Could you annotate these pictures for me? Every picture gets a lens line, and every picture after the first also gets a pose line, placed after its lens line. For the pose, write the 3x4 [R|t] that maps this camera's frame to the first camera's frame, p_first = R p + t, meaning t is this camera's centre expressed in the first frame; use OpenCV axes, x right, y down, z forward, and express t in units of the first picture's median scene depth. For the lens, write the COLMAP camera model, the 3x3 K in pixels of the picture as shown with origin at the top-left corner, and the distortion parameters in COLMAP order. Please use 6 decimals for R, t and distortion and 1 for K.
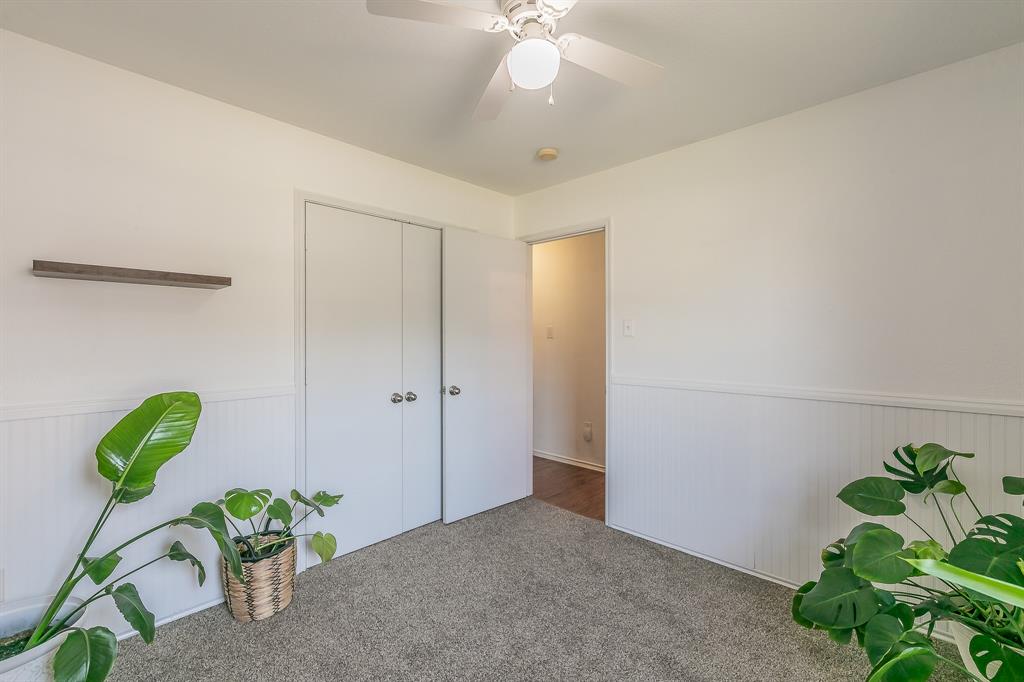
lens RADIAL K [[447.7, 0, 512.8], [0, 447.7, 338.7], [0, 0, 1]] dist [0.001132, -0.000931]
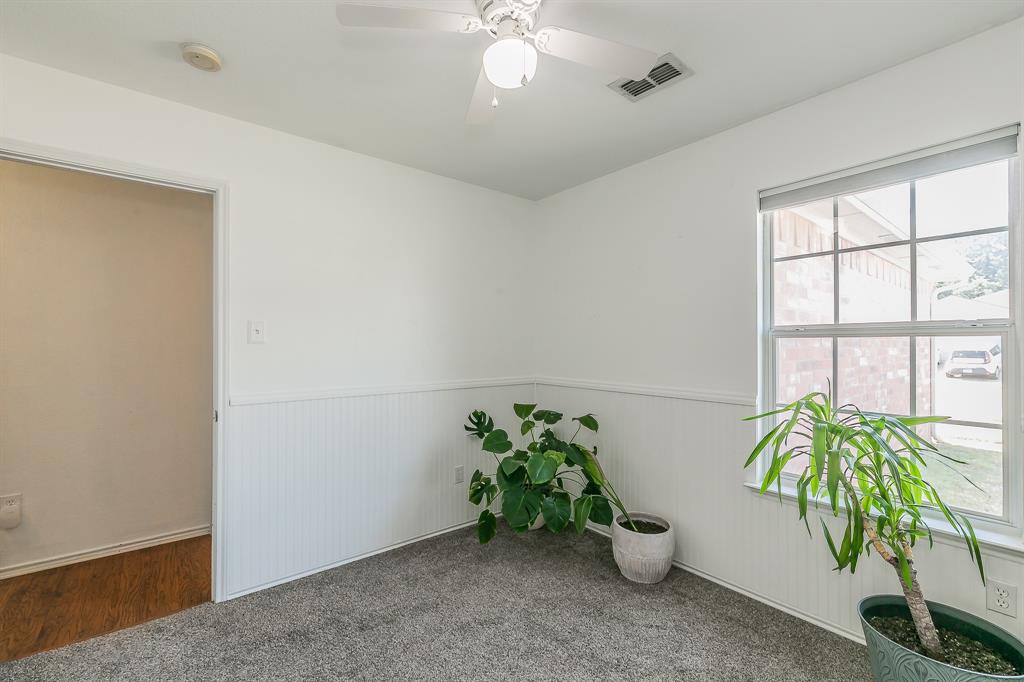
lens RADIAL K [[447.7, 0, 513.1], [0, 447.7, 343.3], [0, 0, 1]] dist [0.001132, -0.000931]
pose [[0.104425, 0.005583, 0.994517, -0.507642], [0.001016, 0.999983, -0.005720, 0.000993], [-0.994532, 0.001608, 0.104418, 0.488263]]
